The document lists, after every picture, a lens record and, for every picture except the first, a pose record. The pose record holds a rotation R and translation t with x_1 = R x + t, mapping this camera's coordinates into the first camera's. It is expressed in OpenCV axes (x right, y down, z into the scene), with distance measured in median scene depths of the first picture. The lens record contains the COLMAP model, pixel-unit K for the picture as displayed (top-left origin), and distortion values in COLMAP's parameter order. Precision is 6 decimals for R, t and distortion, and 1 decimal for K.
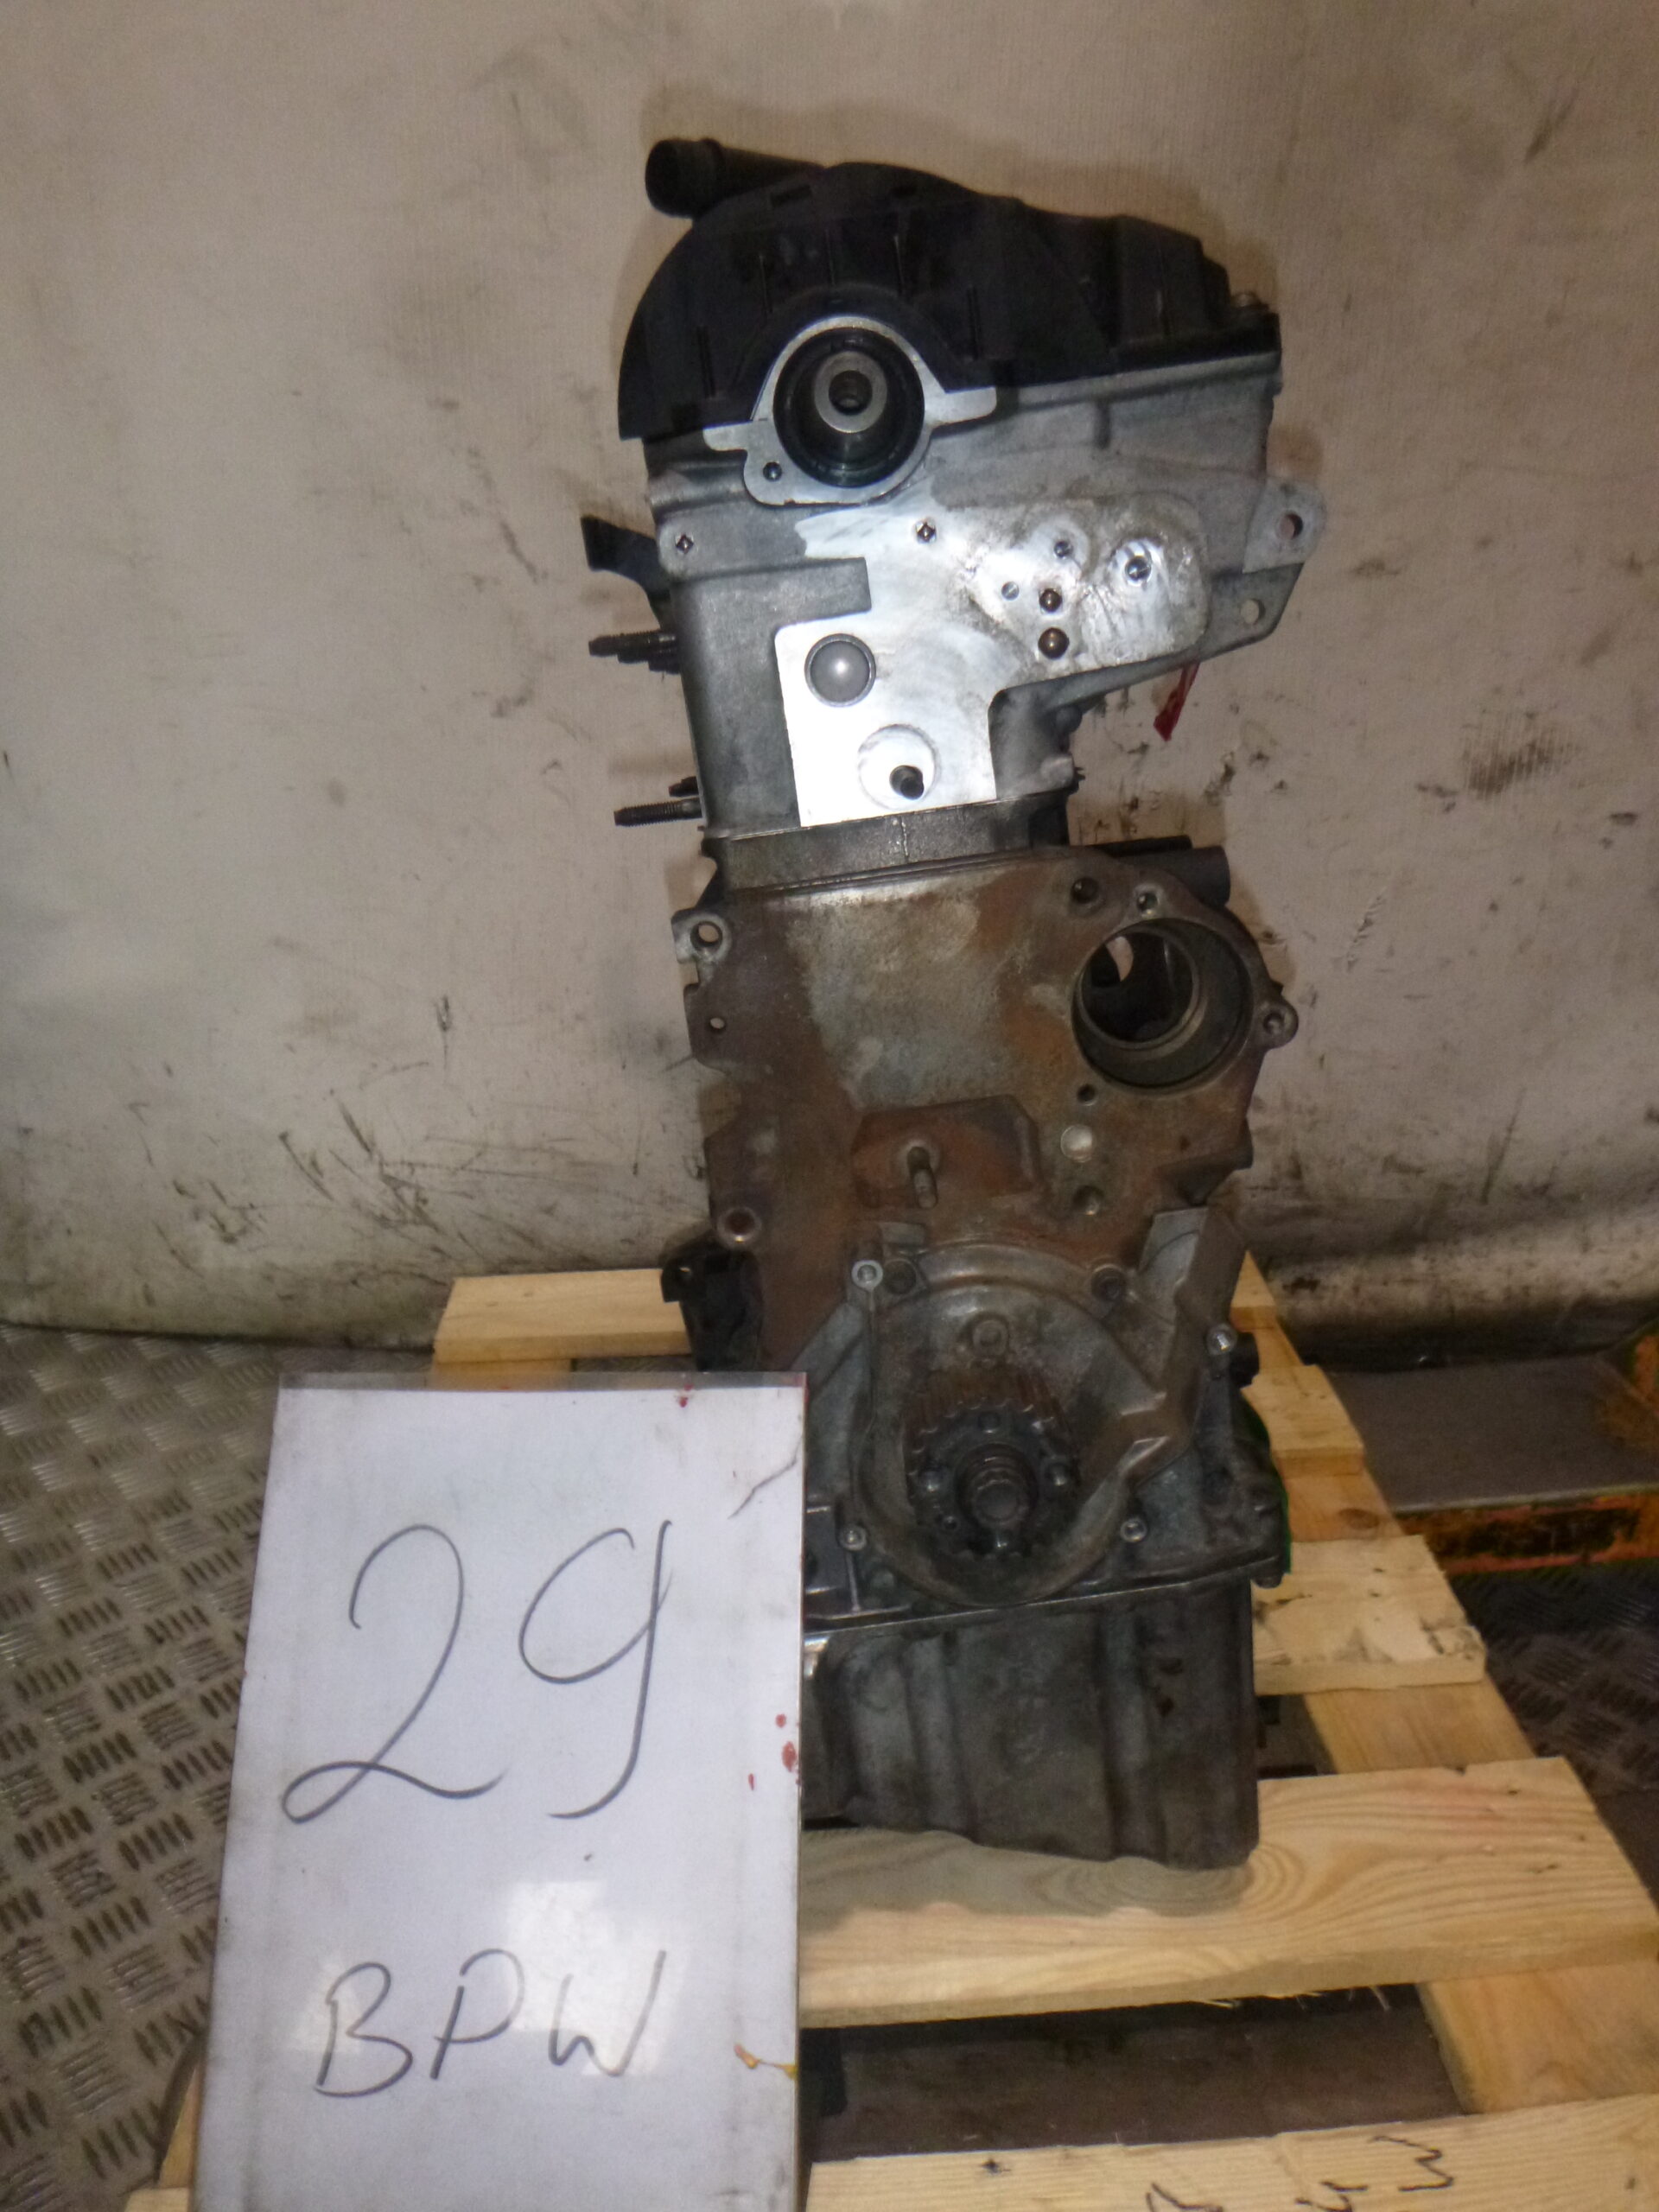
lens RADIAL K [[1674.5, 0, 840.7], [0, 1674.5, 1203.7], [0, 0, 1]] dist [0.000567, -0.011635]
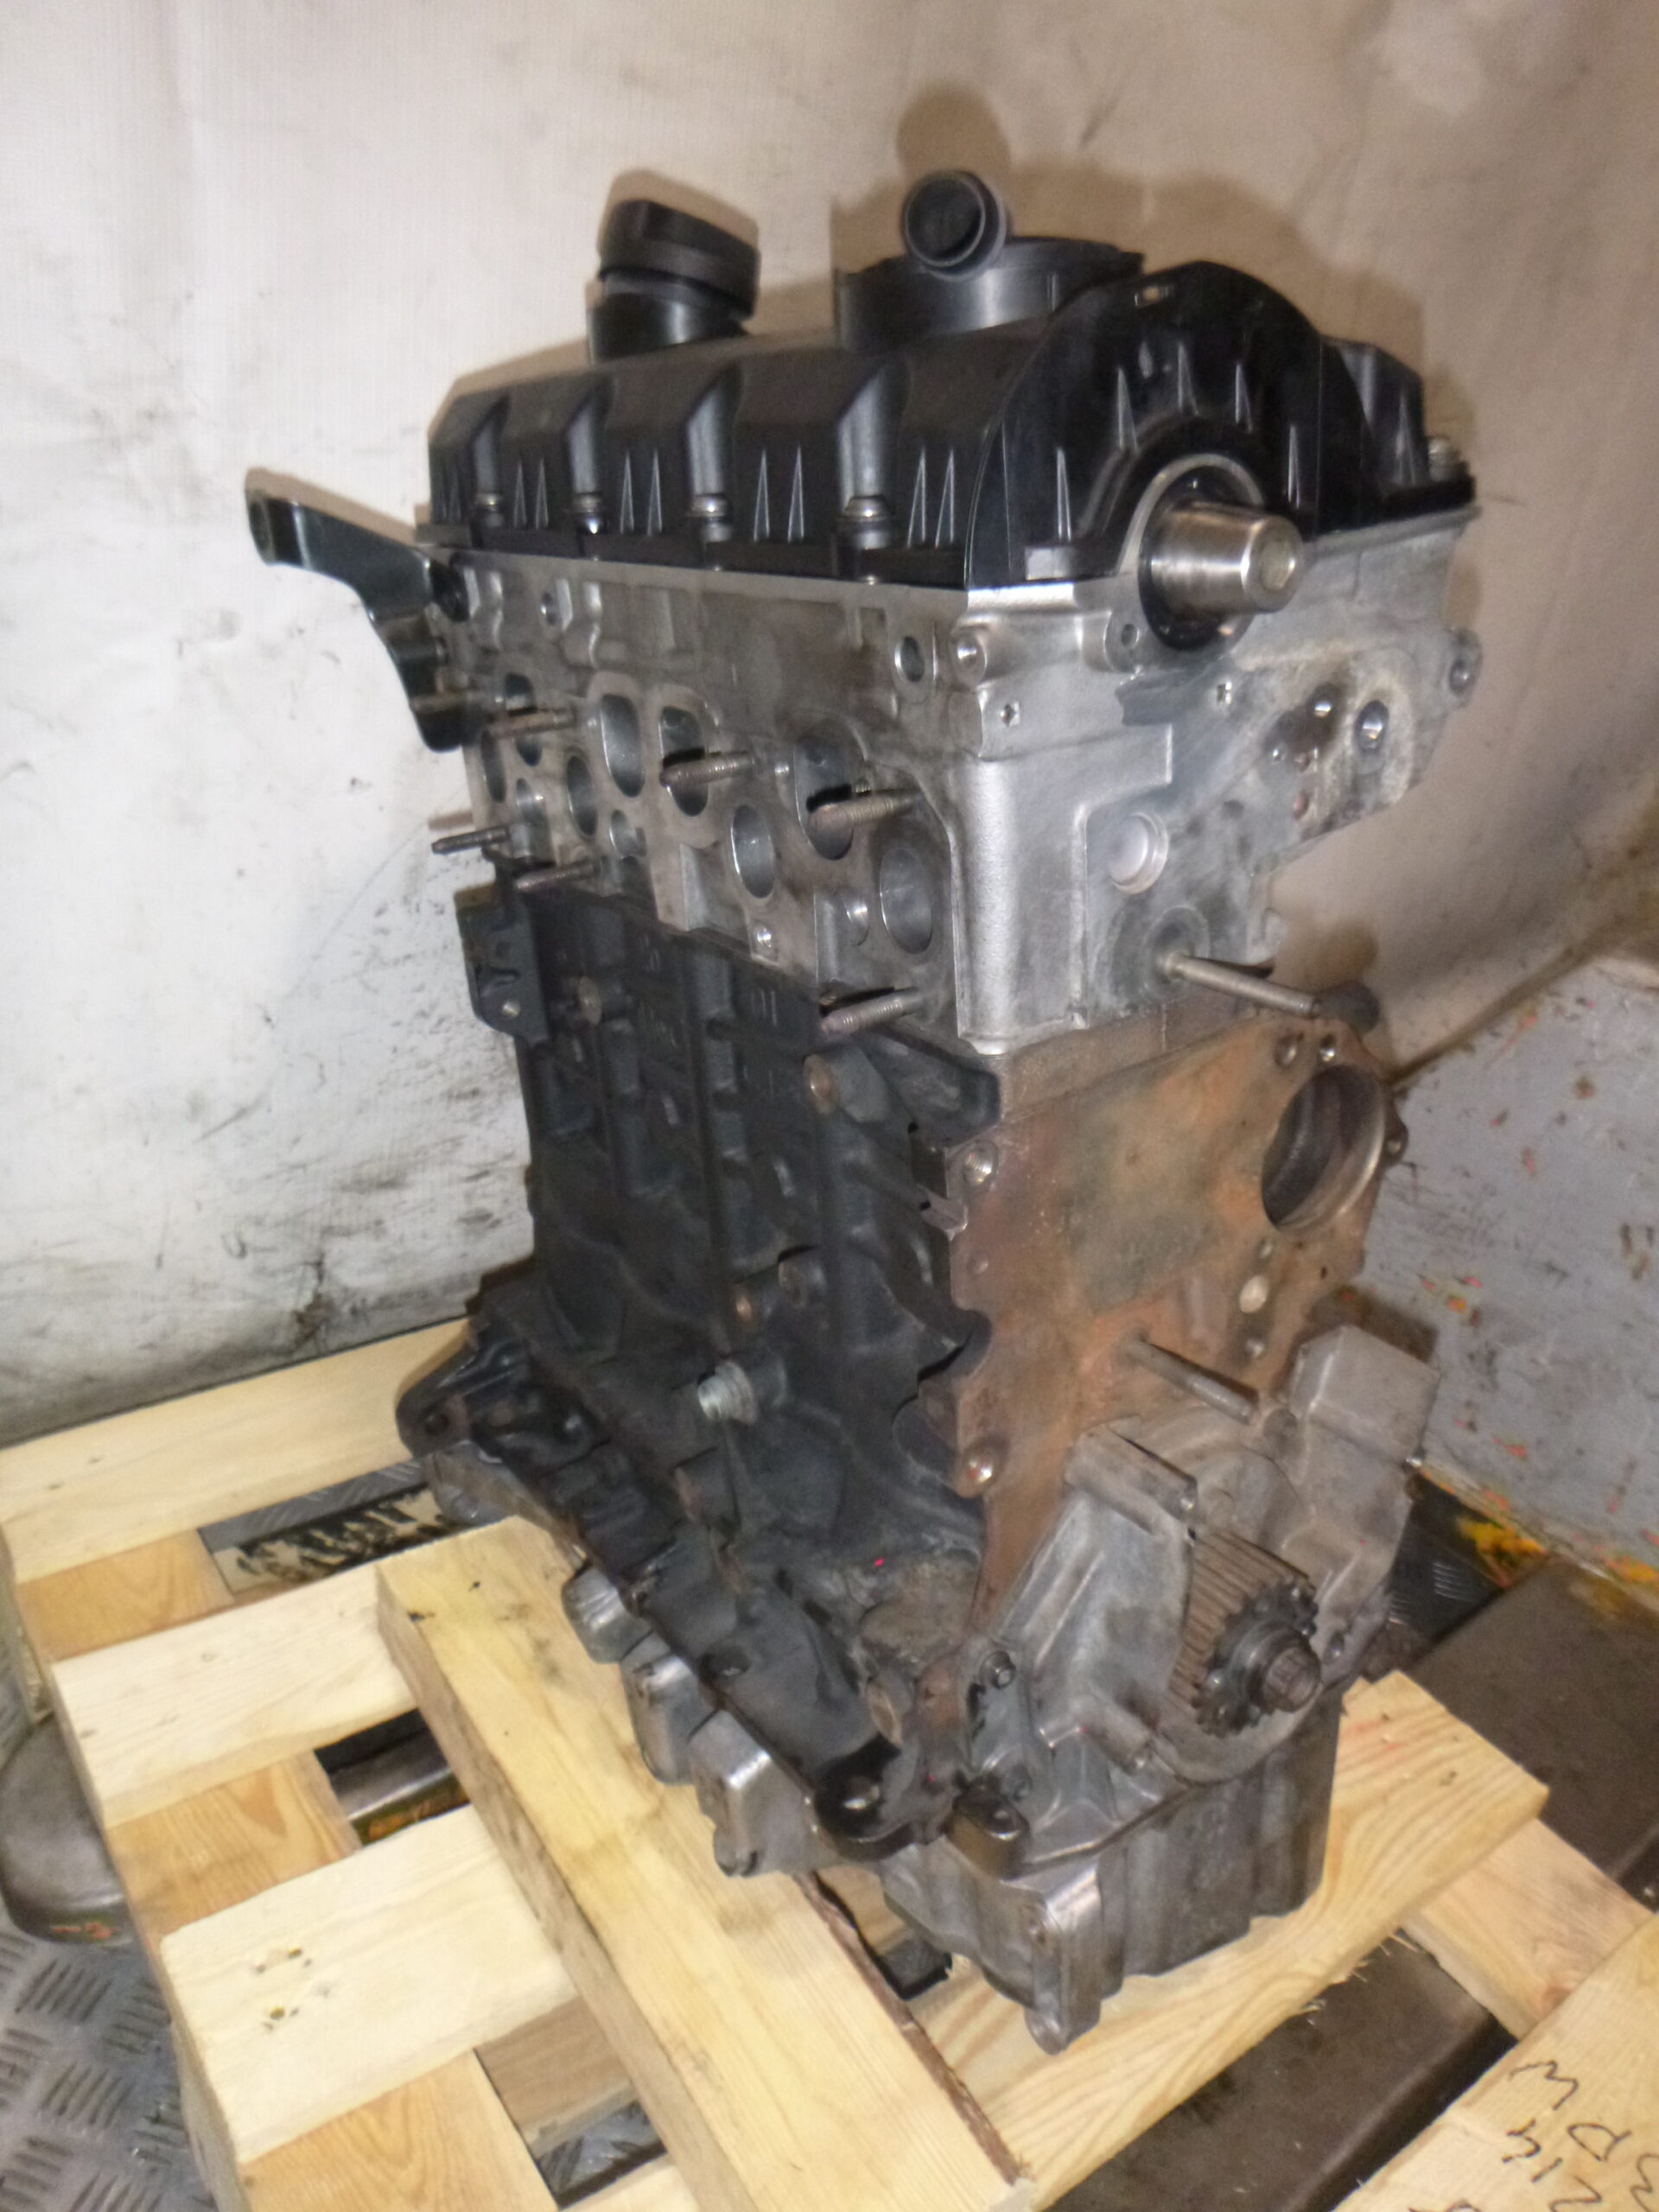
lens RADIAL K [[1674.5, 0, 840.7], [0, 1674.5, 1203.7], [0, 0, 1]] dist [0.000567, -0.011635]
pose [[0.823598, -0.181450, 0.537365, -0.283600], [0.119074, 0.981646, 0.148969, -0.129911], [-0.554533, -0.058704, 0.830088, 0.159630]]
